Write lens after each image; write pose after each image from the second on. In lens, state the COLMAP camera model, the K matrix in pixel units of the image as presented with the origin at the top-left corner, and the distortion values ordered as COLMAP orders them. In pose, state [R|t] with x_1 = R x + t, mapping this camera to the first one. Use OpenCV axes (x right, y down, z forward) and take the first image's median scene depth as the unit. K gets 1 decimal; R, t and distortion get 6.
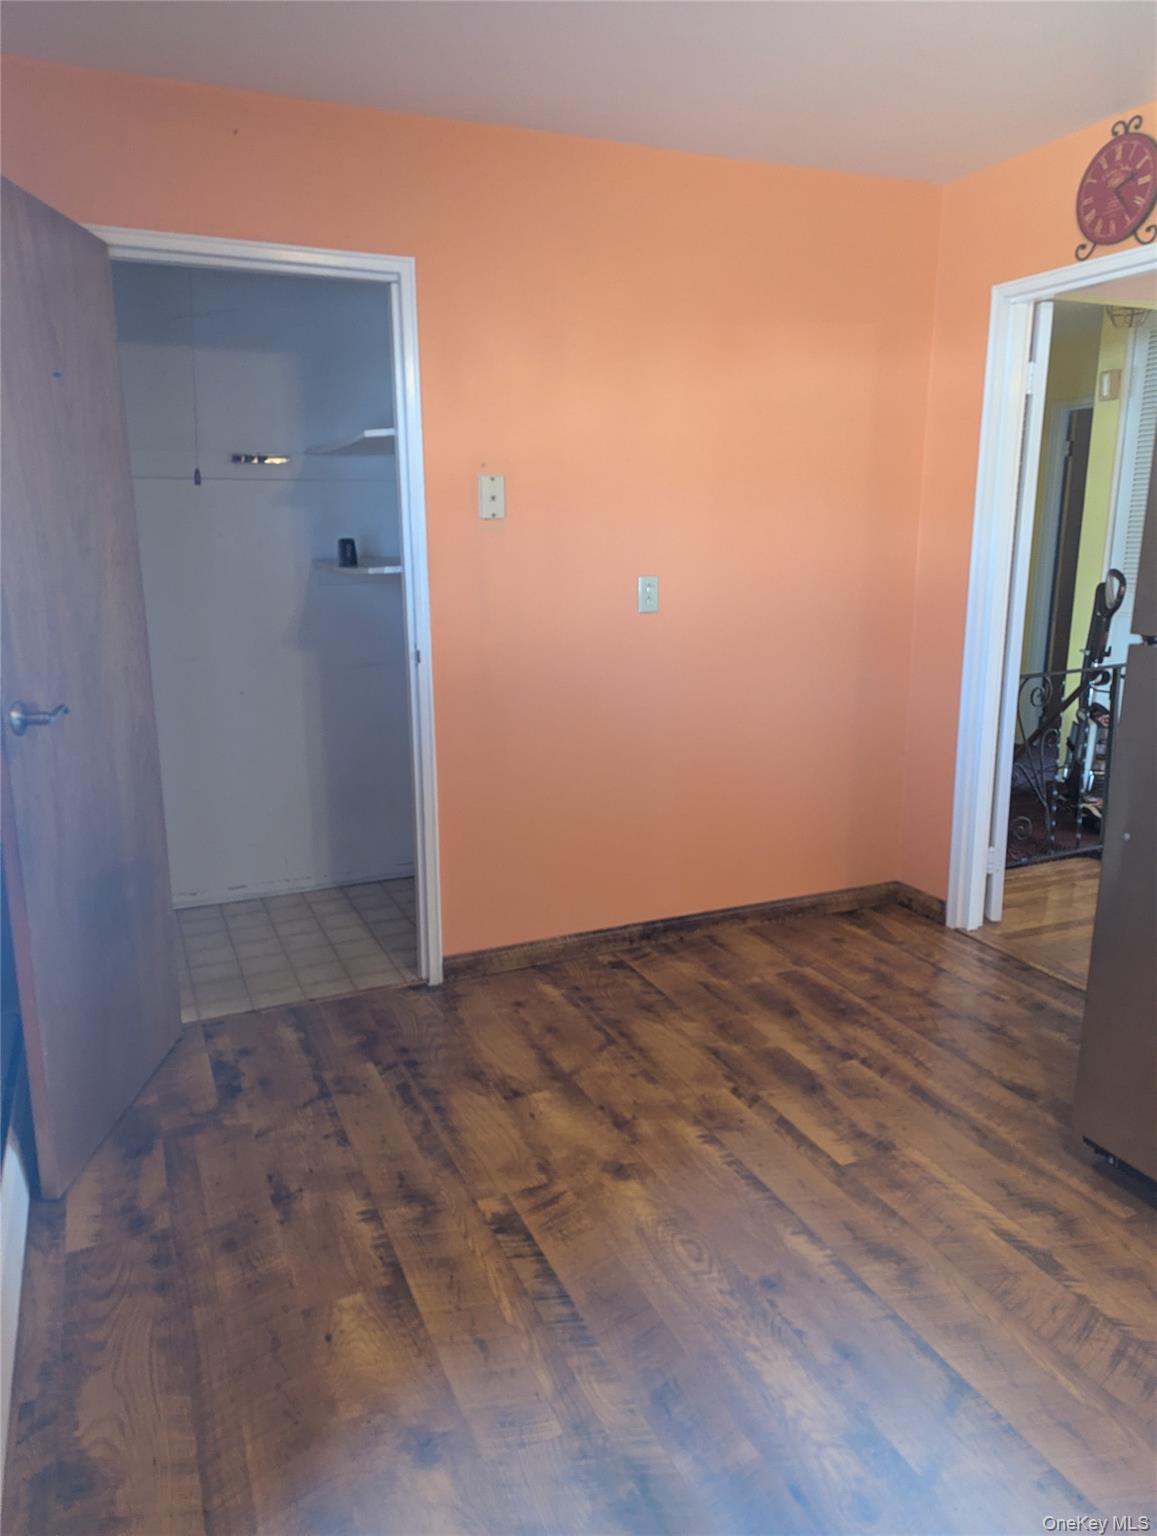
lens RADIAL K [[1089.3, 0, 575.3], [0, 1089.3, 769.9], [0, 0, 1]] dist [0.032551, -0.020369]
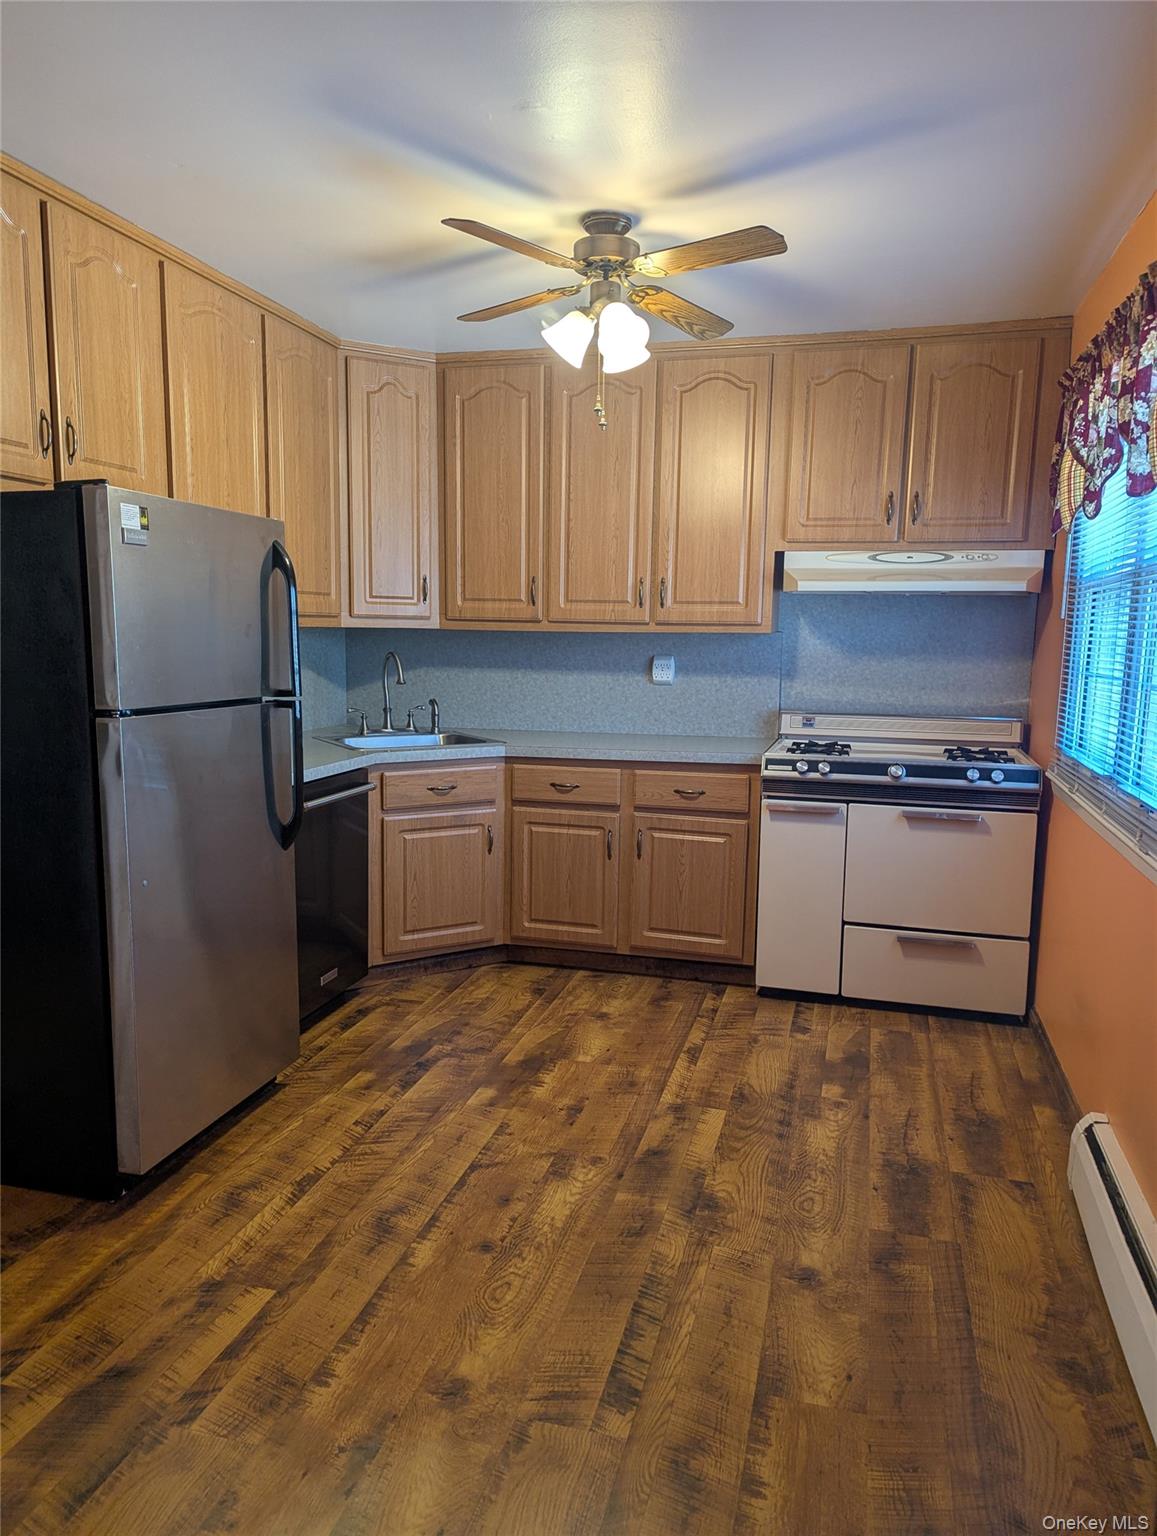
lens RADIAL K [[1089.3, 0, 578.9], [0, 1089.3, 770.9], [0, 0, 1]] dist [0.032551, -0.020369]
pose [[-0.785225, -0.082851, 0.613642, -0.463494], [0.128312, 0.947727, 0.292148, -0.278051], [-0.605770, 0.308139, -0.733548, 1.310921]]
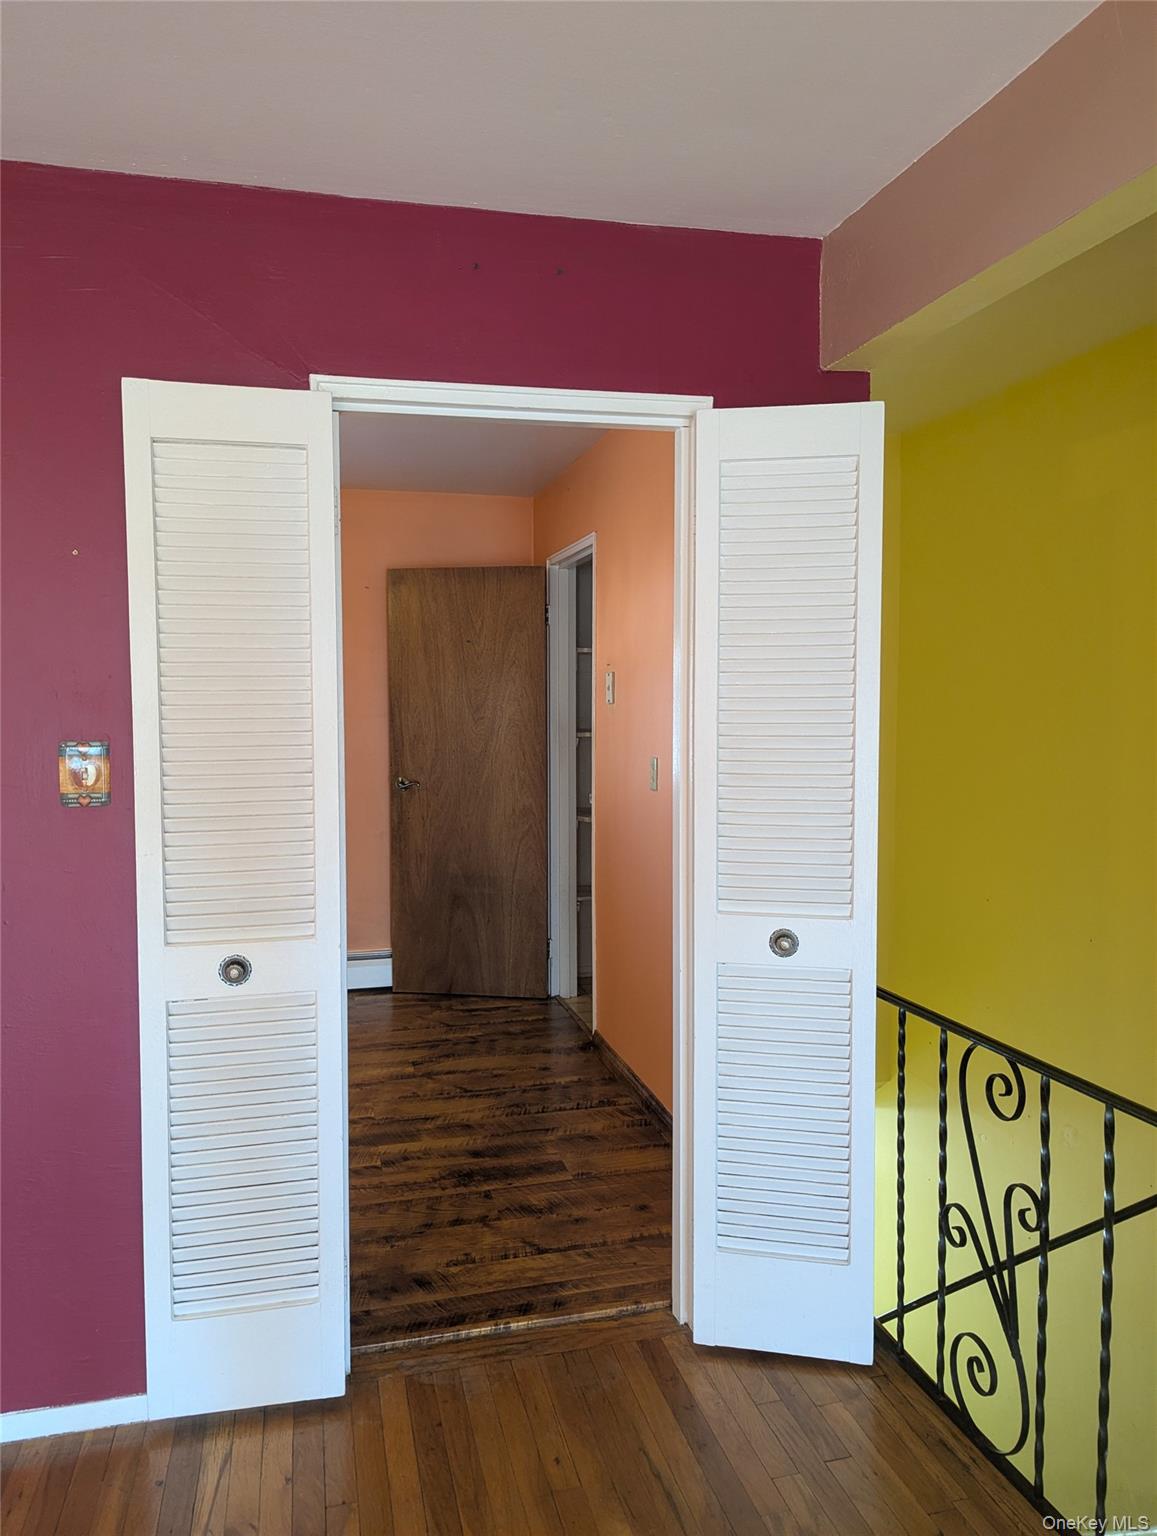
lens RADIAL K [[1089.3, 0, 567.9], [0, 1089.3, 756.5], [0, 0, 1]] dist [0.032551, -0.020369]
pose [[-0.169499, 0.074239, -0.982730, 1.522382], [-0.212823, 0.970873, 0.110051, -0.380107], [0.962277, 0.227801, -0.148762, 1.429086]]
